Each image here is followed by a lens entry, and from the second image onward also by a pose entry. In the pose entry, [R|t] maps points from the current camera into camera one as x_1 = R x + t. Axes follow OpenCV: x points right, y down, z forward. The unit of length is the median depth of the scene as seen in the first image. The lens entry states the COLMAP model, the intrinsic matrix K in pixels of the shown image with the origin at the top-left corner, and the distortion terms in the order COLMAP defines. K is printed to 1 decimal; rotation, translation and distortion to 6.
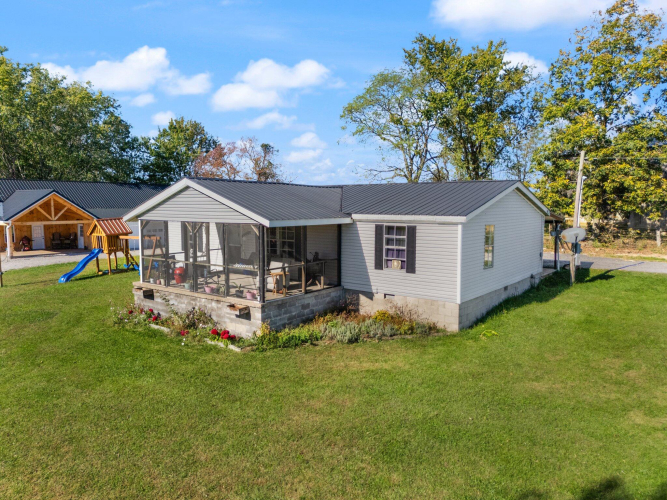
lens RADIAL K [[500.6, 0, 333.5], [0, 500.6, 250.0], [0, 0, 1]] dist [0.078903, -0.072031]
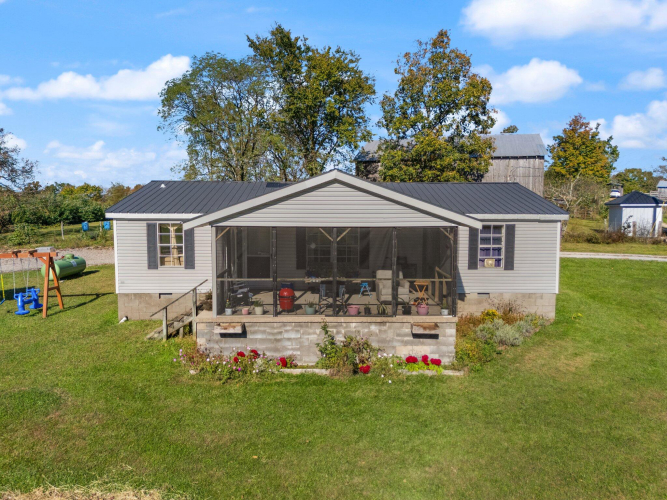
lens RADIAL K [[504.5, 0, 333.5], [0, 504.5, 250.0], [0, 0, 1]] dist [-0.008071, -0.002788]
pose [[0.797945, -0.056453, 0.600081, -0.744957], [0.051092, 0.998356, 0.025982, -0.040101], [-0.600561, 0.009927, 0.799517, 0.376440]]
